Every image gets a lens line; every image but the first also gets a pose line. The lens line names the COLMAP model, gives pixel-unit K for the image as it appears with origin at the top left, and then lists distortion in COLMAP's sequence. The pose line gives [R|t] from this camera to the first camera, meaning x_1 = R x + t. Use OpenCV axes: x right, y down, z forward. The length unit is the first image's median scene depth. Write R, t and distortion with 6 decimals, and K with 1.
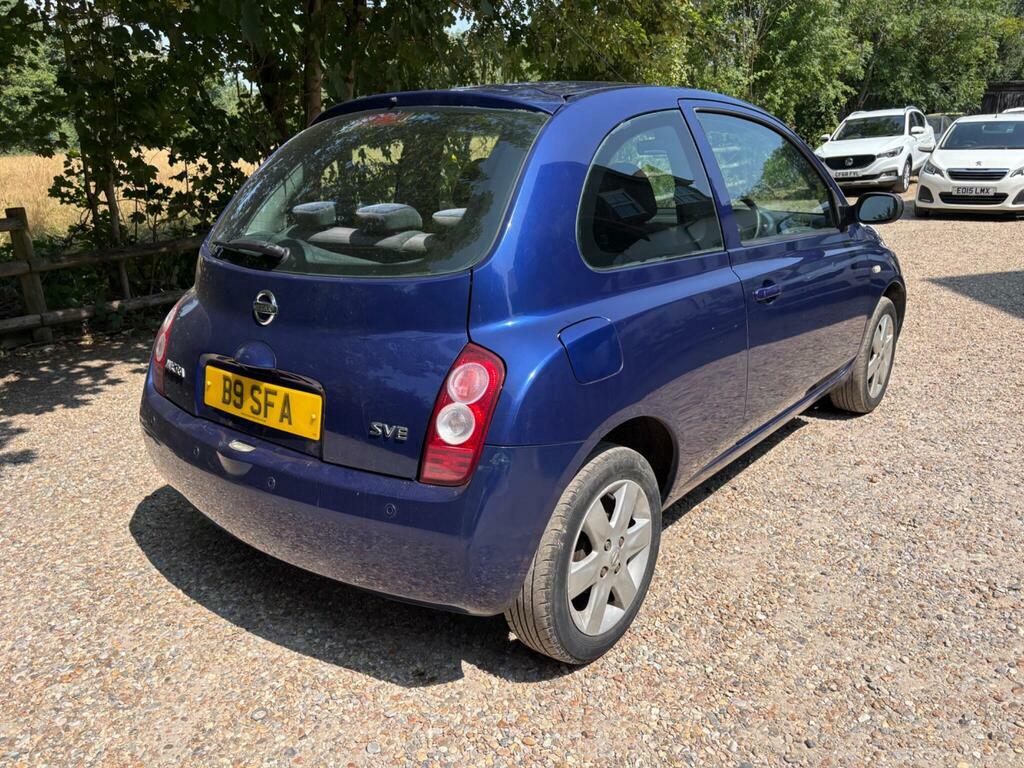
lens RADIAL K [[796.9, 0, 518.5], [0, 796.9, 393.7], [0, 0, 1]] dist [0.060239, -0.070605]
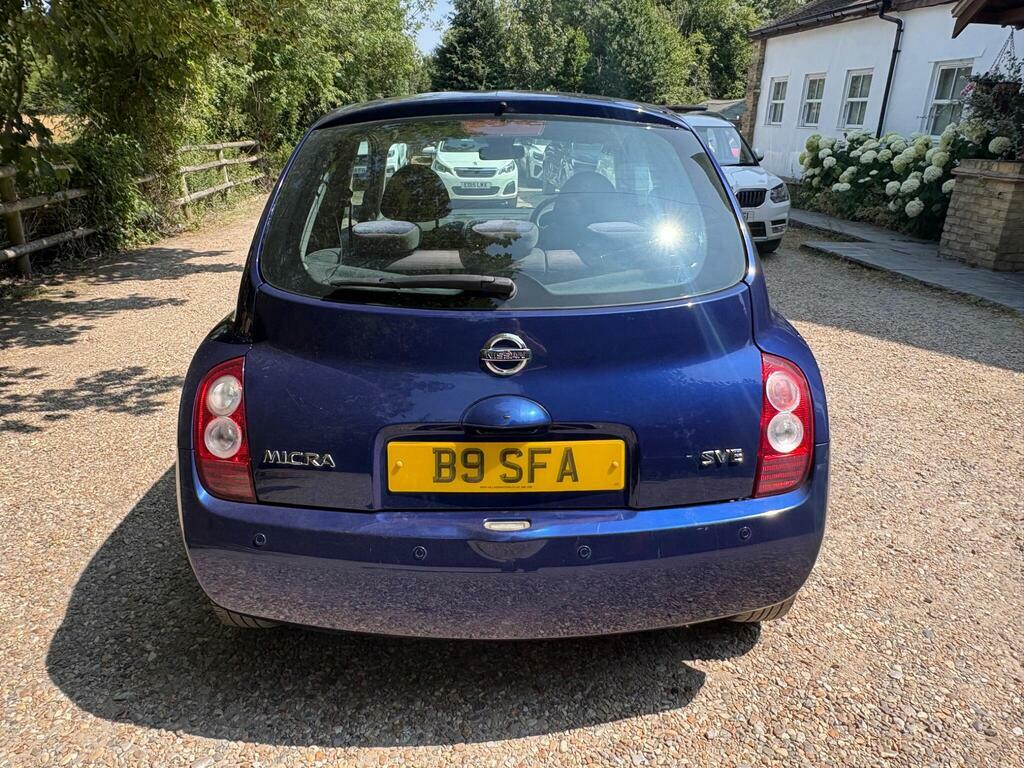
lens RADIAL K [[740.7, 0, 513.6], [0, 740.7, 391.8], [0, 0, 1]] dist [0.001807, 0.001358]
pose [[0.752015, -0.188736, 0.631548, -0.708544], [0.170491, 0.981220, 0.090223, -0.121171], [-0.636715, 0.039824, 0.770070, 0.360493]]
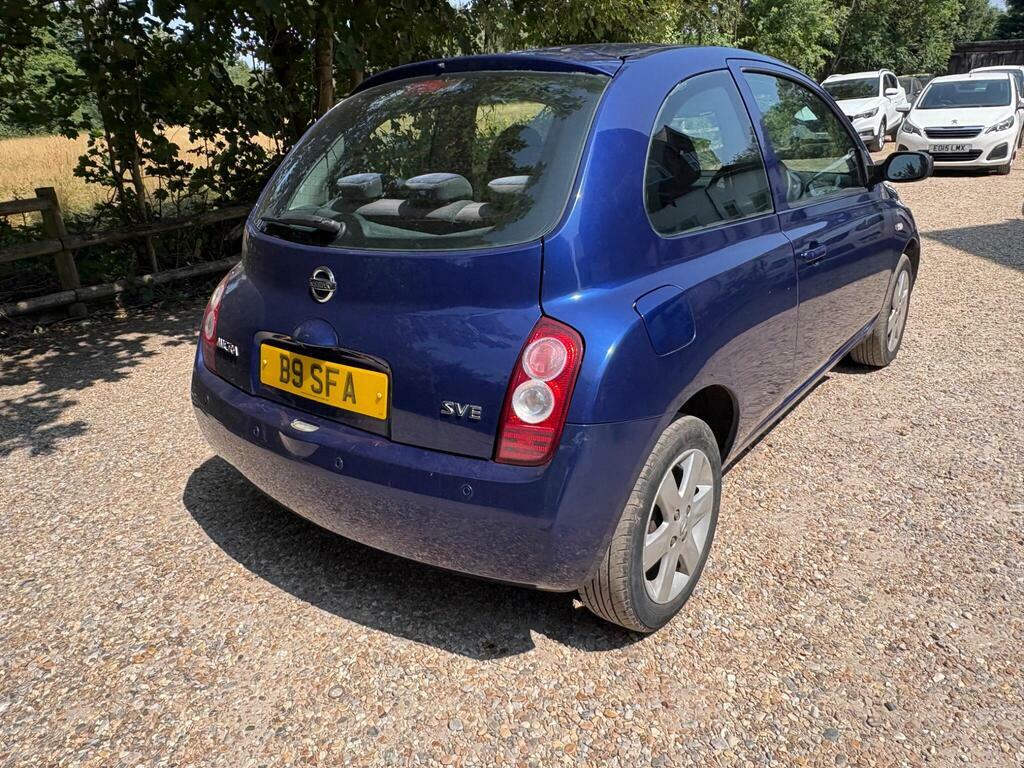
lens RADIAL K [[740.7, 0, 518.9], [0, 740.7, 383.5], [0, 0, 1]] dist [0.001807, 0.001358]
pose [[0.999546, -0.028333, 0.010229, -0.078982], [0.027810, 0.998458, 0.048036, -0.020682], [-0.011575, -0.047730, 0.998793, 0.078350]]
